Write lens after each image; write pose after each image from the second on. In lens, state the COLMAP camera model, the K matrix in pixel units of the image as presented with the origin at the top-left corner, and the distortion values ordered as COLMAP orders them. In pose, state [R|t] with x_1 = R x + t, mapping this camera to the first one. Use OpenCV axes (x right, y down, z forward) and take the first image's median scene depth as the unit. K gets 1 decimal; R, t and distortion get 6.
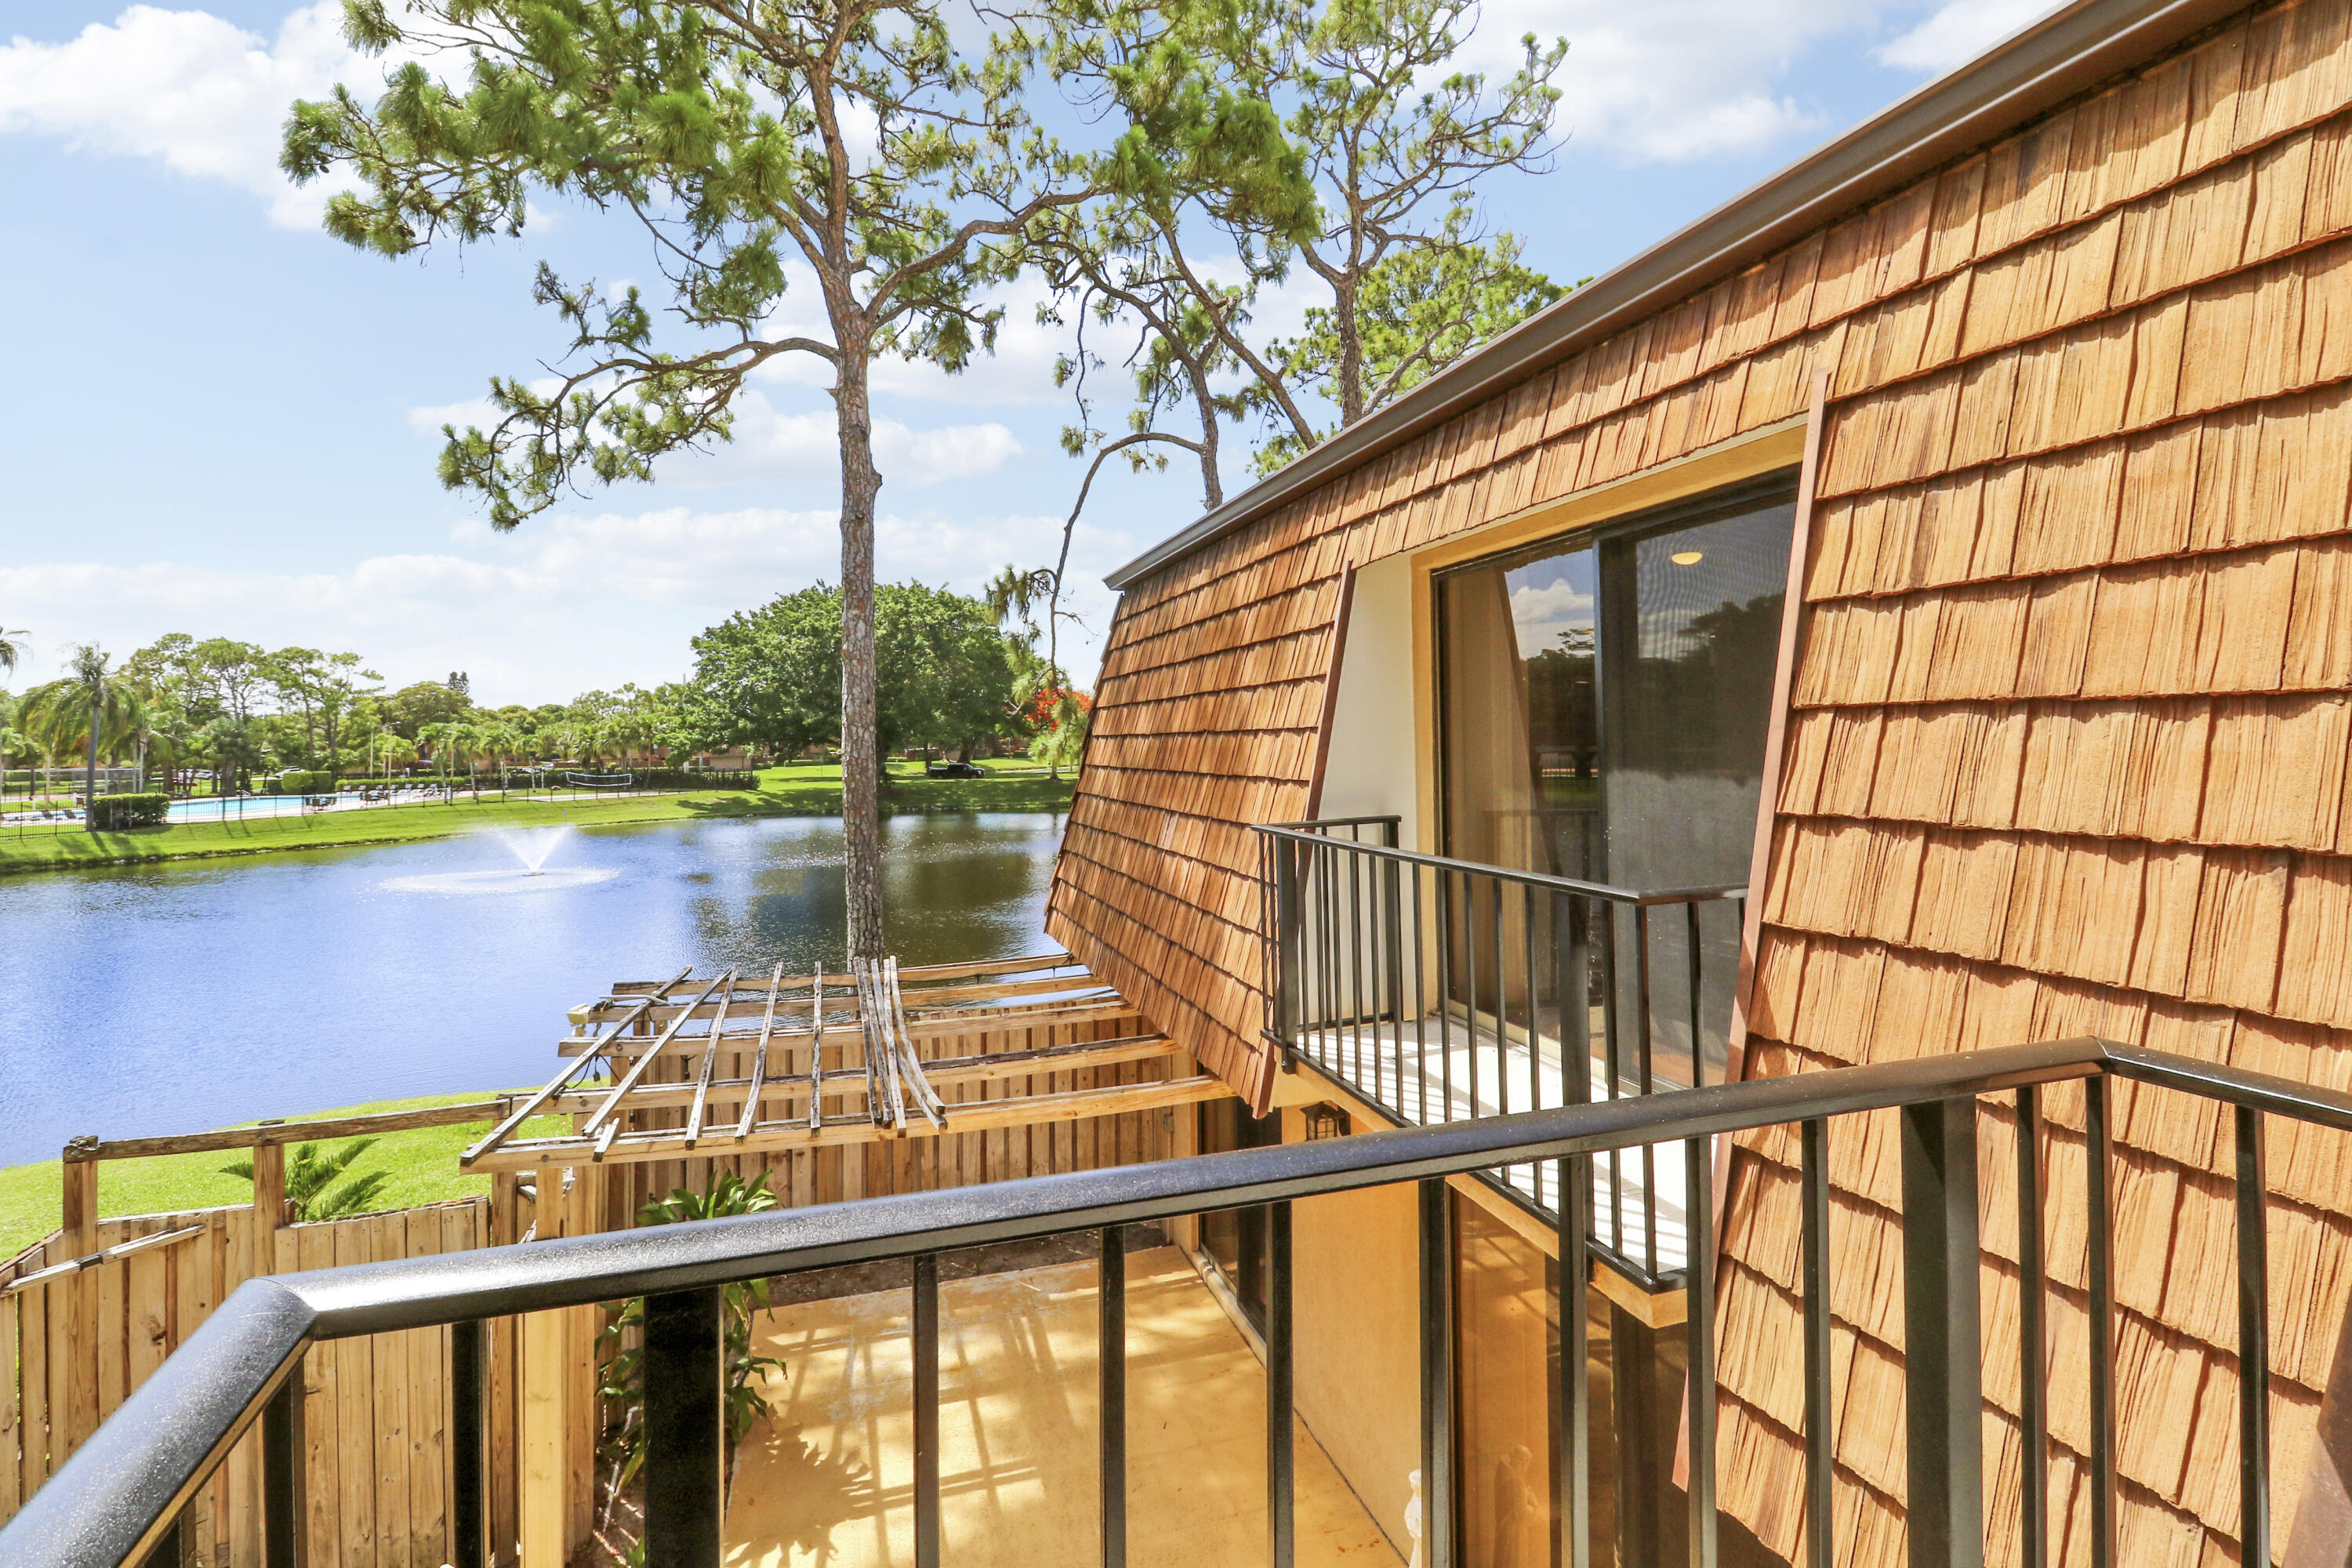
lens RADIAL K [[1132.0, 0, 1166.6], [0, 1132.0, 669.8], [0, 0, 1]] dist [-0.001005, -0.009074]
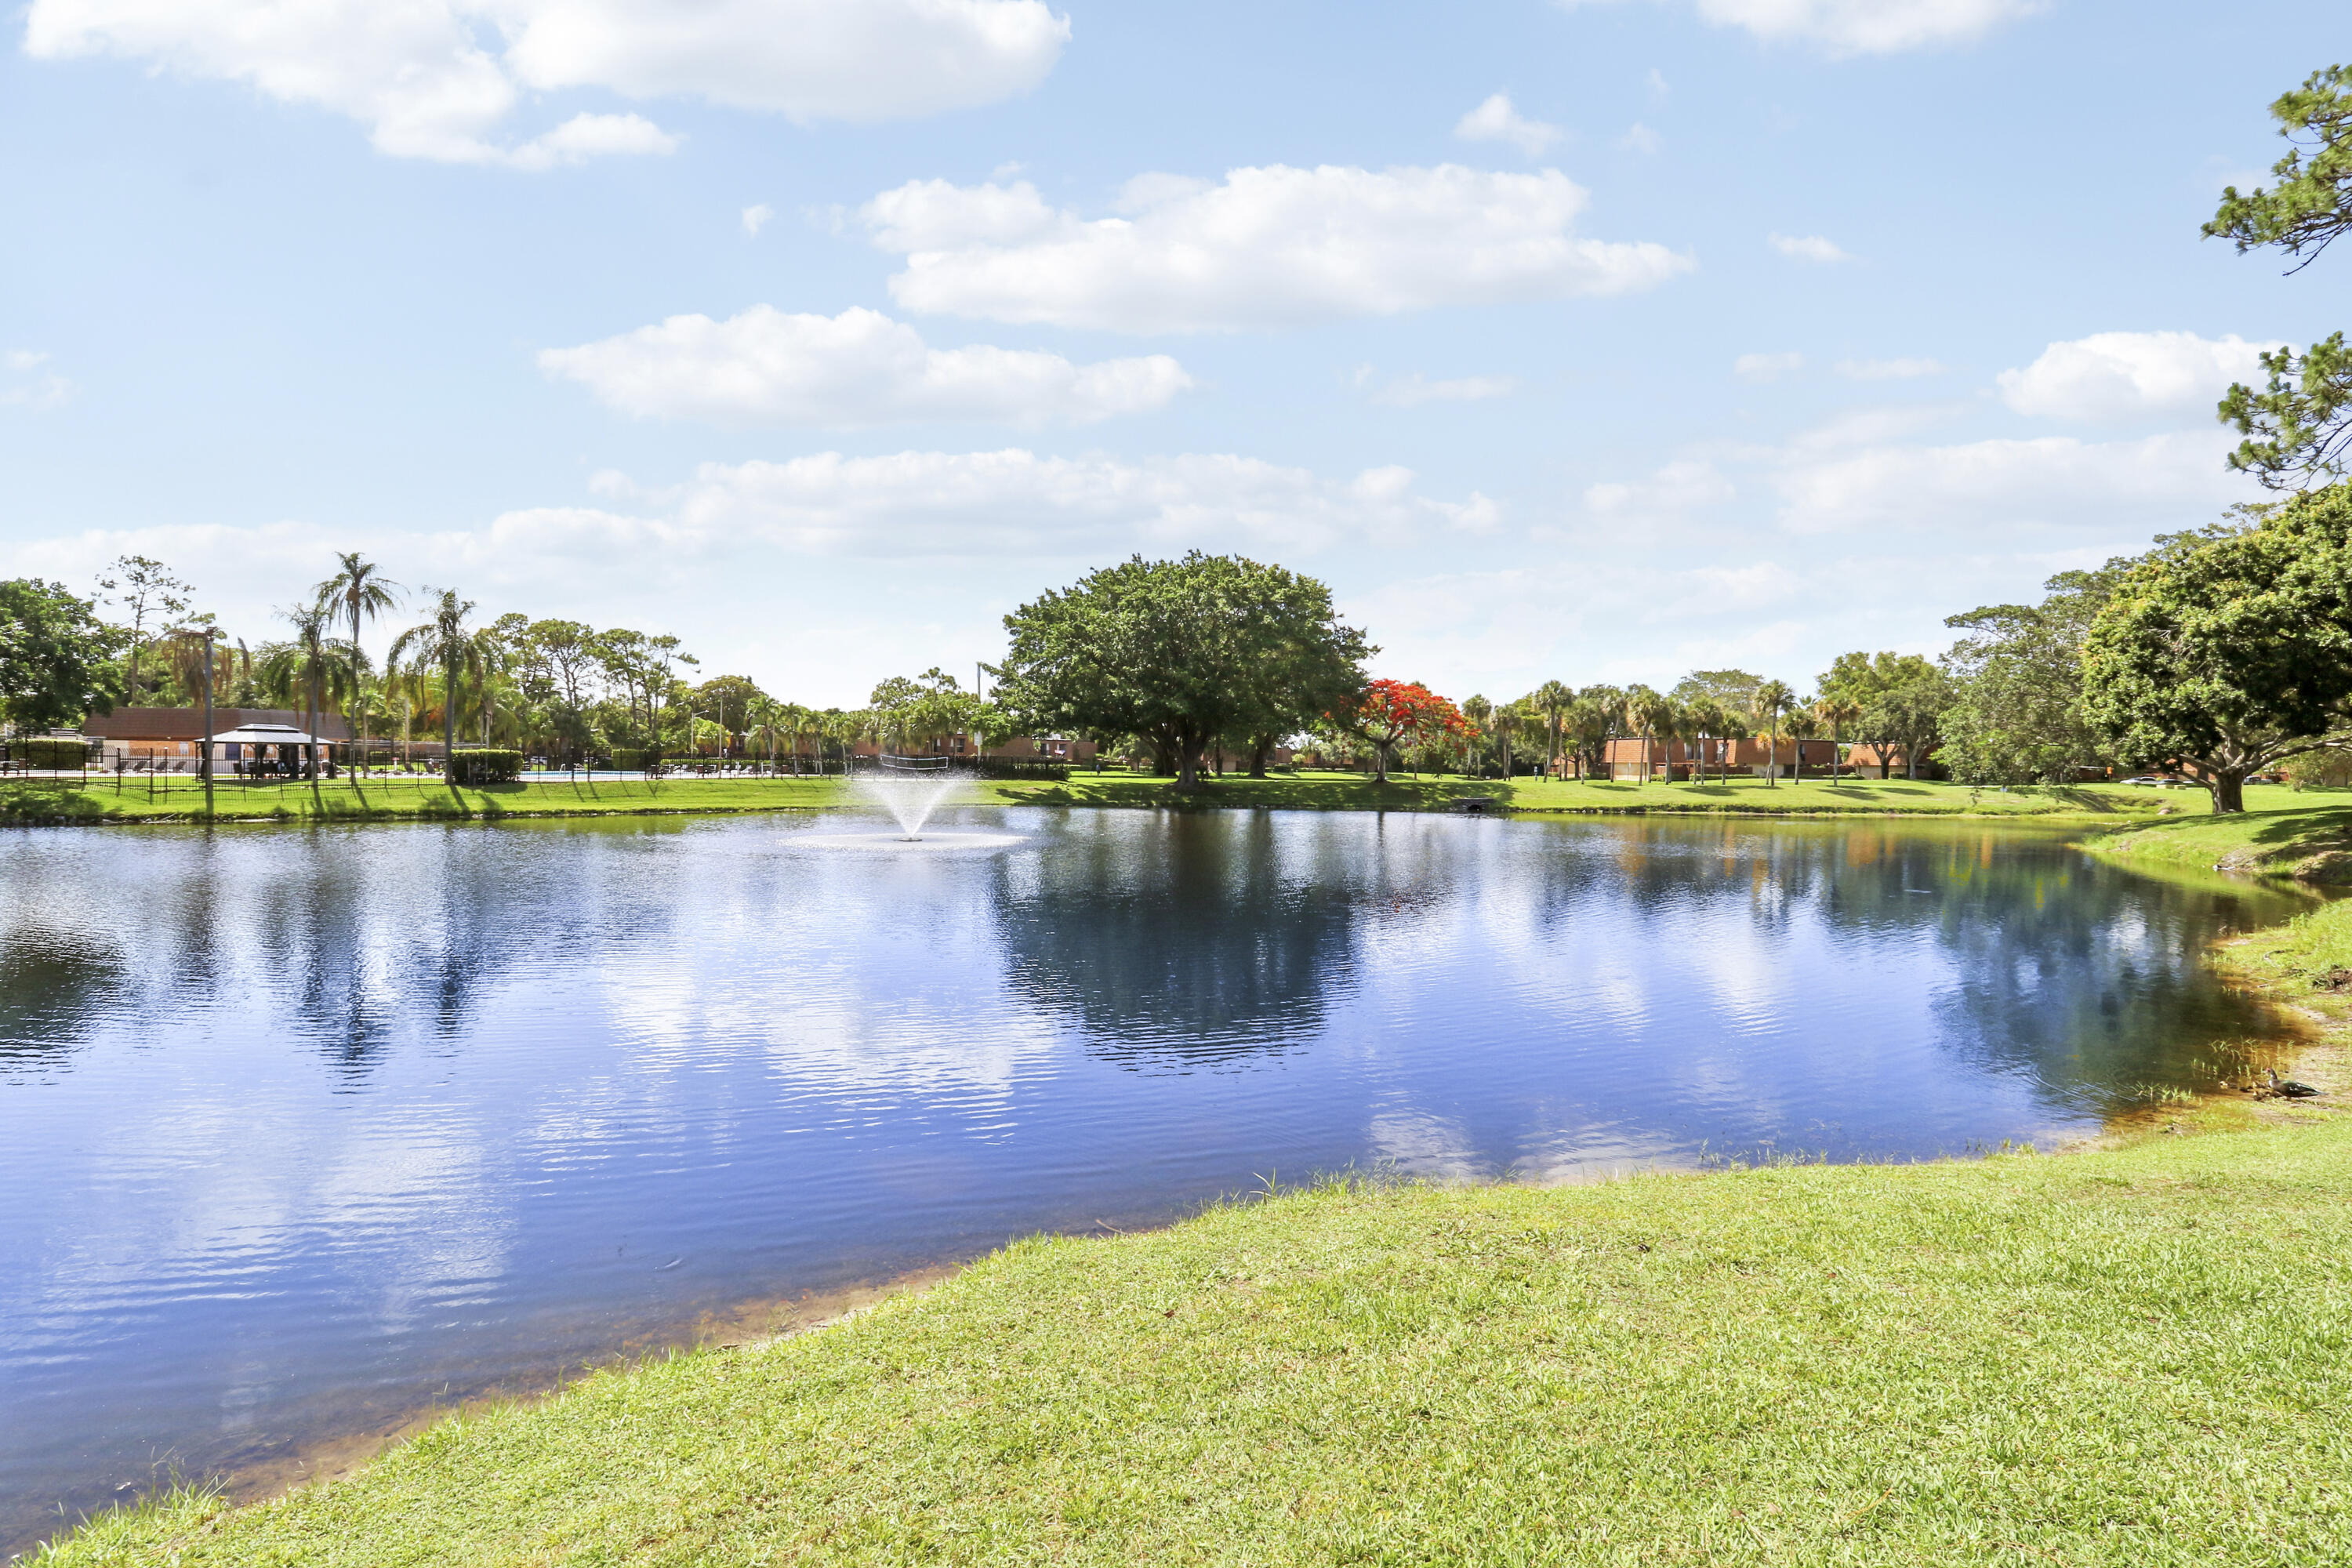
lens RADIAL K [[1114.9, 0, 1164.1], [0, 1114.9, 751.1], [0, 0, 1]] dist [-0.030757, -0.001741]
pose [[0.984980, 0.019682, -0.171545, -0.566890], [-0.013666, 0.999252, 0.036183, 0.202874], [0.172128, -0.033295, 0.984512, 0.514858]]
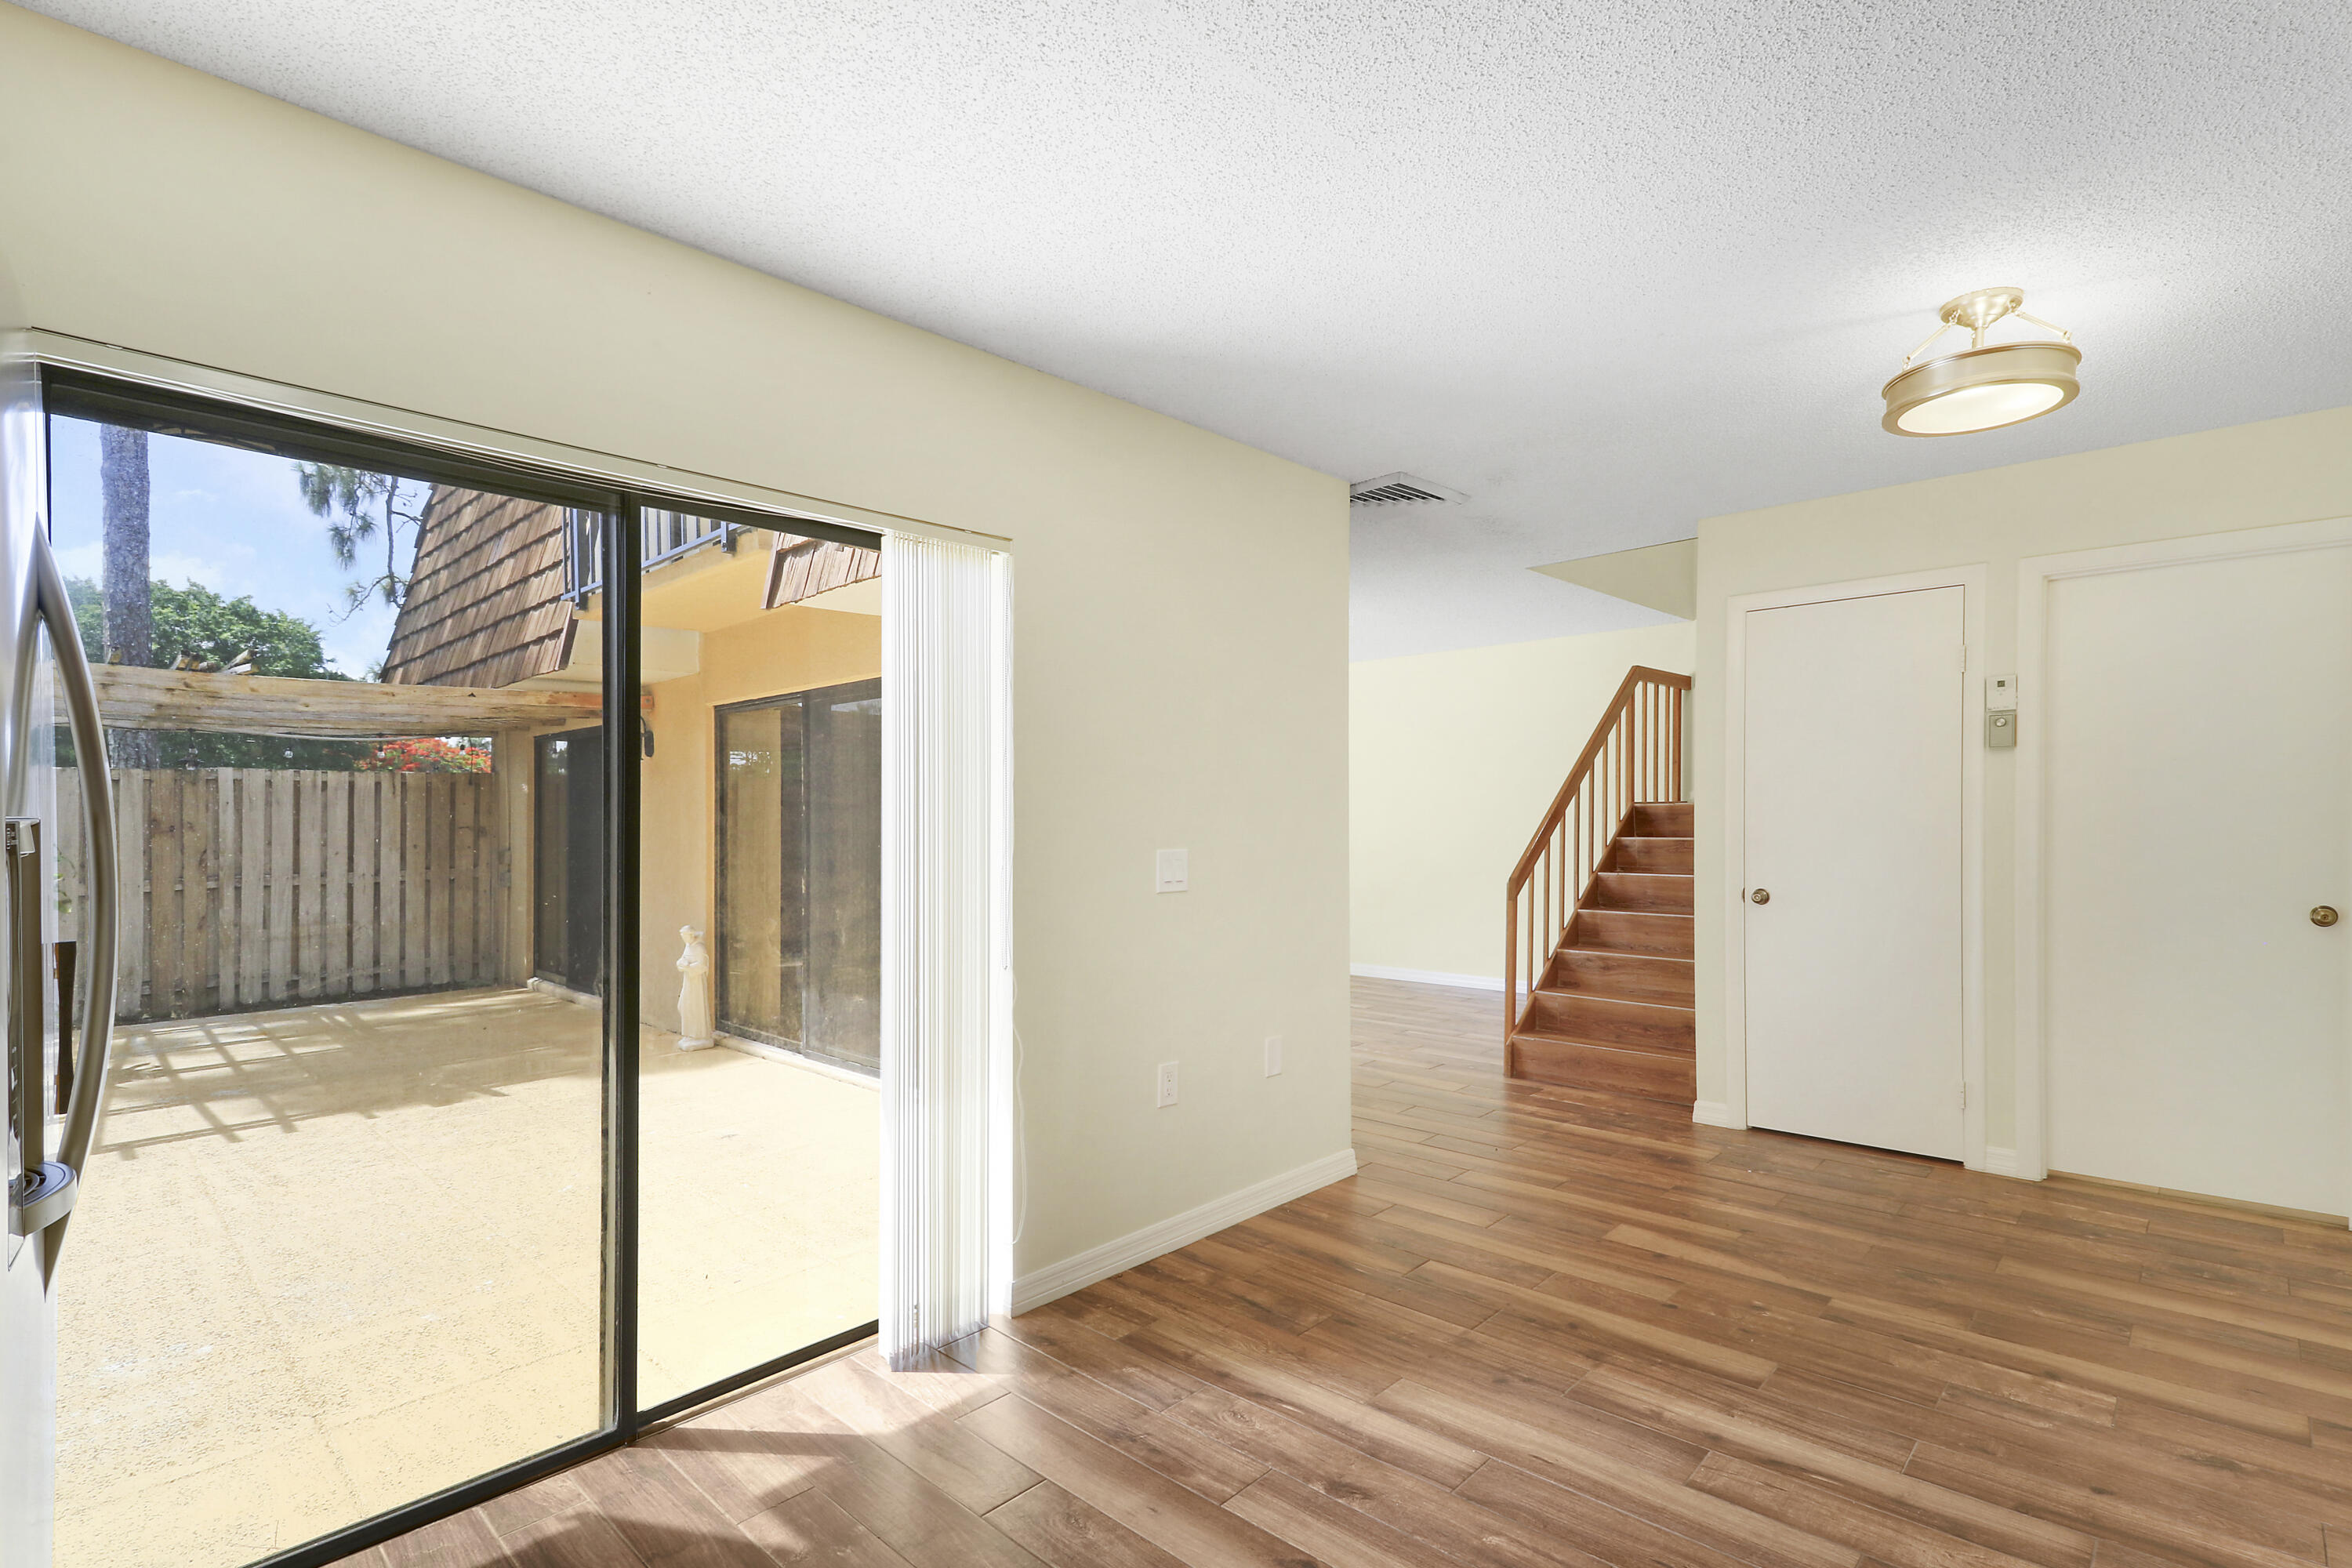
lens RADIAL K [[1168.0, 0, 1165.8], [0, 1168.0, 787.6], [0, 0, 1]] dist [0.003265, -0.002675]
pose [[0.885534, 0.014710, 0.464342, 0.020184], [-0.024931, 0.999563, 0.015880, 0.139298], [-0.463905, -0.025639, 0.885514, -0.142219]]
